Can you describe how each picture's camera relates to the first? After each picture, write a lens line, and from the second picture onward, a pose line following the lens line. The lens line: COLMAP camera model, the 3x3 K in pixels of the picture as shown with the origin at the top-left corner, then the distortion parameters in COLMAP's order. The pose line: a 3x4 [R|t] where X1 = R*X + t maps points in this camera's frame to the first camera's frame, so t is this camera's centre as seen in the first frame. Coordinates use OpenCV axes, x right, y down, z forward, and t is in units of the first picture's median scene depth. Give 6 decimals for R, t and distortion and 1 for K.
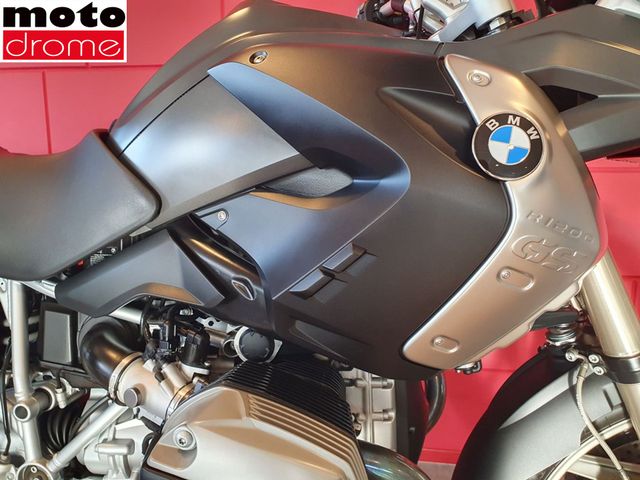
lens RADIAL K [[499.0, 0, 316.9], [0, 499.0, 241.9], [0, 0, 1]] dist [0.004722, 0.002185]
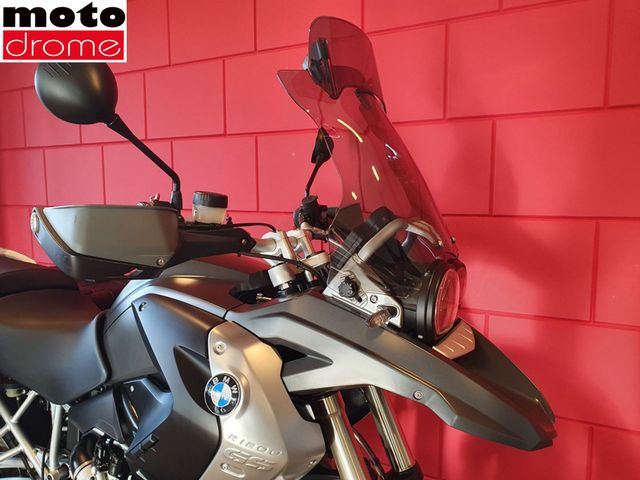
lens RADIAL K [[501.1, 0, 320.8], [0, 501.1, 242.4], [0, 0, 1]] dist [0.094458, -0.139293]
pose [[0.940104, 0.029563, -0.339605, 0.947951], [-0.049848, 0.997446, -0.051160, -0.475855], [0.337225, 0.065024, 0.939176, -0.432106]]
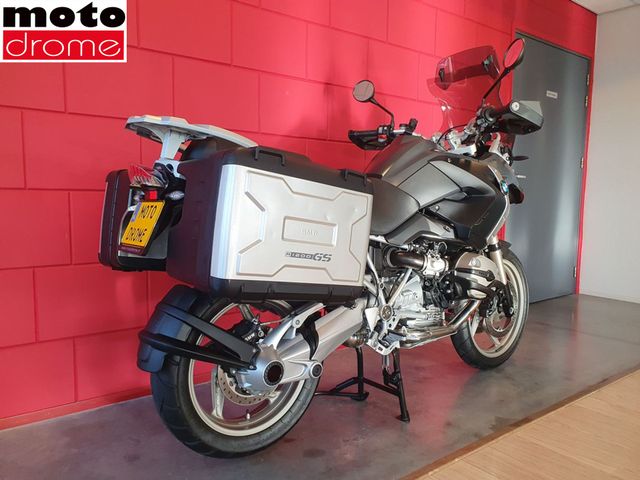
lens RADIAL K [[501.1, 0, 320.8], [0, 501.1, 242.4], [0, 0, 1]] dist [0.094458, -0.139293]
pose [[0.678111, -0.064222, 0.732148, -2.925988], [0.108800, 0.993971, -0.013582, 0.123743], [-0.726862, 0.088868, 0.681010, -0.612945]]
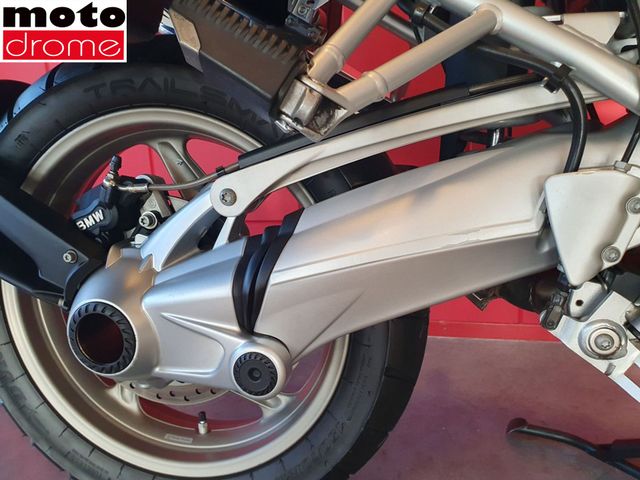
lens RADIAL K [[499.0, 0, 316.9], [0, 499.0, 241.9], [0, 0, 1]] dist [0.004722, 0.002185]
pose [[0.994461, -0.033843, -0.099506, -0.980659], [0.037387, 0.998724, 0.033963, 0.521889], [0.098229, -0.037495, 0.994457, 0.506209]]
